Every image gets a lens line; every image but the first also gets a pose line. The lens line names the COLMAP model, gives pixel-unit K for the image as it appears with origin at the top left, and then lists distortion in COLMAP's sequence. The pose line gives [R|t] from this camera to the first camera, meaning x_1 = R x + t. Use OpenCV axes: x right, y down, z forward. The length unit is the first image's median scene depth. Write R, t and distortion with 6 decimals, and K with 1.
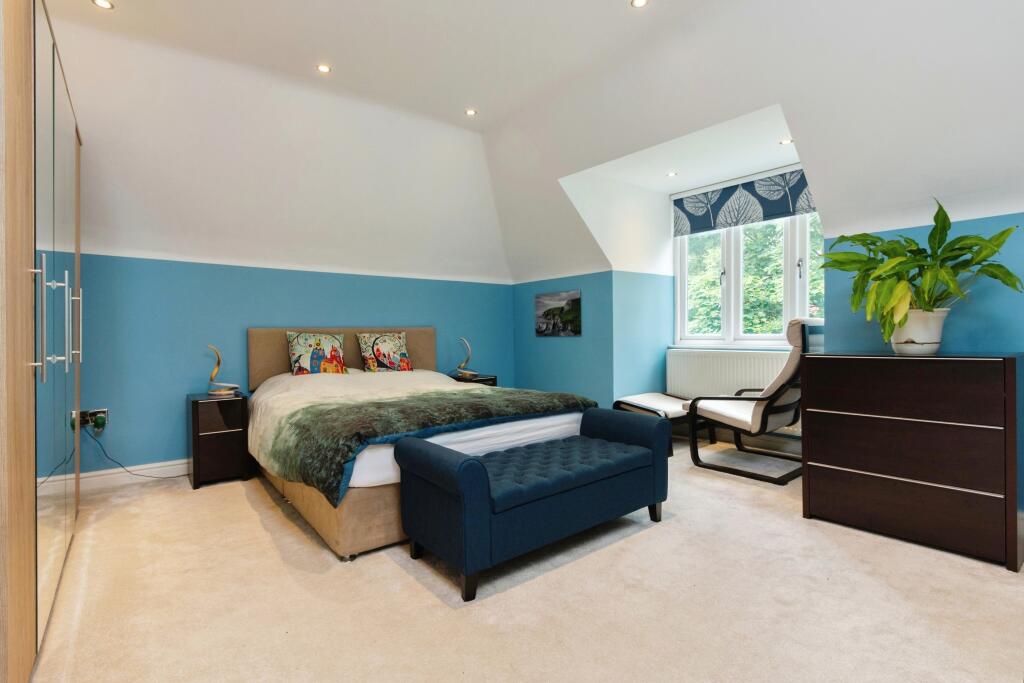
lens RADIAL K [[495.4, 0, 512.0], [0, 495.4, 341.5], [0, 0, 1]] dist [0.000481, -0.000009]
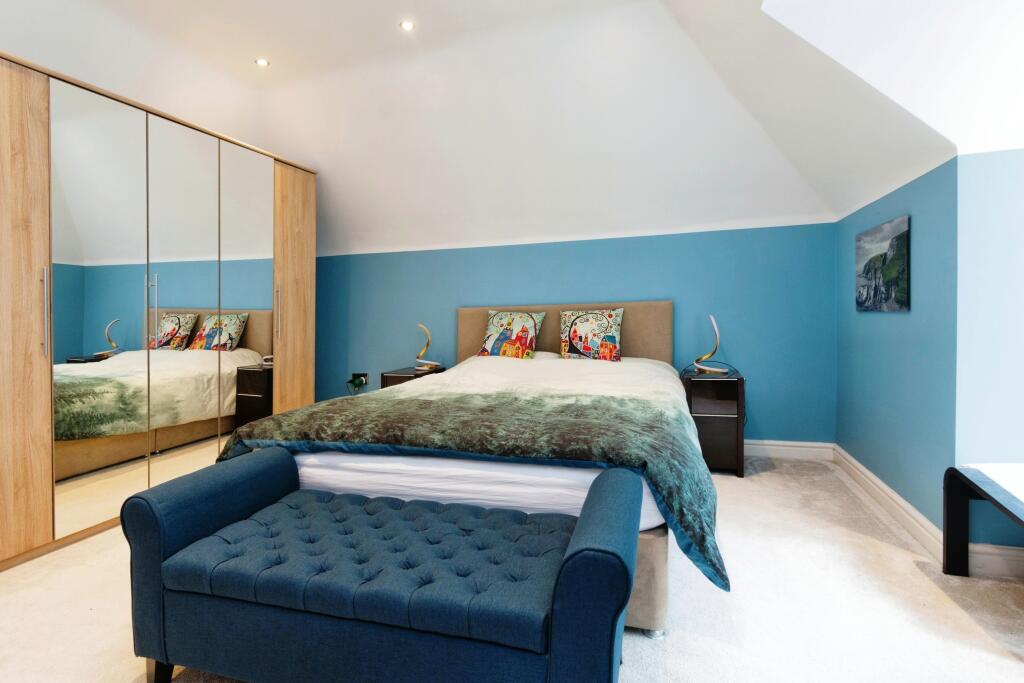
lens RADIAL K [[503.6, 0, 515.1], [0, 503.6, 315.9], [0, 0, 1]] dist [-0.001005, -0.000236]
pose [[0.551474, -0.000849, -0.834192, 0.363665], [0.005314, 0.999983, 0.002496, -0.010746], [0.834175, -0.005809, 0.551469, 0.460665]]
